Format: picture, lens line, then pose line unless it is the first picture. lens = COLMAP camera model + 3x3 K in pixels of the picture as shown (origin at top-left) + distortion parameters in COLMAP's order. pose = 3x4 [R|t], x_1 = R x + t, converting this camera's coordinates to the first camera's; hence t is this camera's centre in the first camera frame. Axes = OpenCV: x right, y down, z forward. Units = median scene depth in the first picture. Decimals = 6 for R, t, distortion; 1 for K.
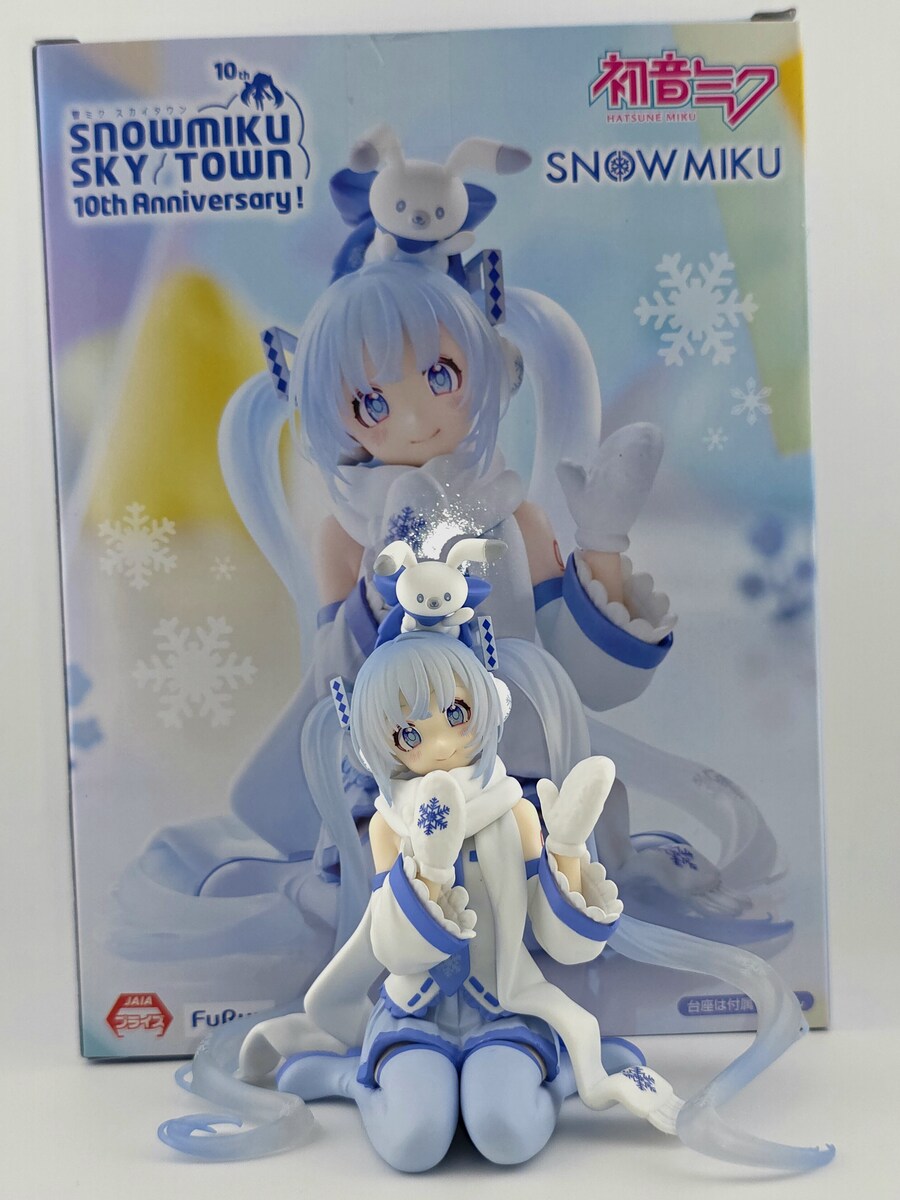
lens RADIAL K [[1759.1, 0, 446.7], [0, 1759.1, 602.9], [0, 0, 1]] dist [0.214755, 0.000000]
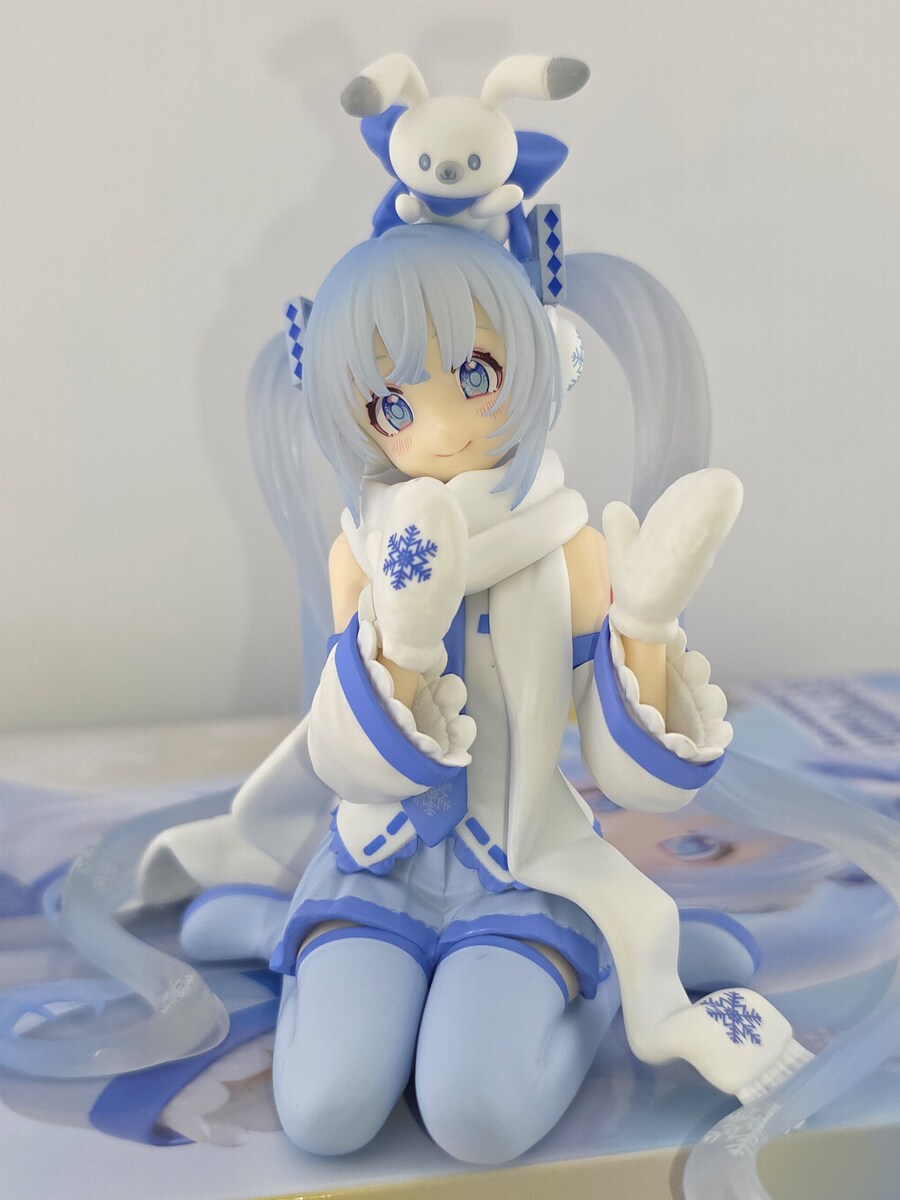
lens RADIAL K [[1759.1, 0, 455.2], [0, 1759.1, 604.7], [0, 0, 1]] dist [0.214755, 0.000000]
pose [[0.990292, 0.076846, -0.115831, 0.073333], [-0.050195, 0.974760, 0.217540, 0.011318], [0.129625, -0.209614, 0.969154, 0.442674]]
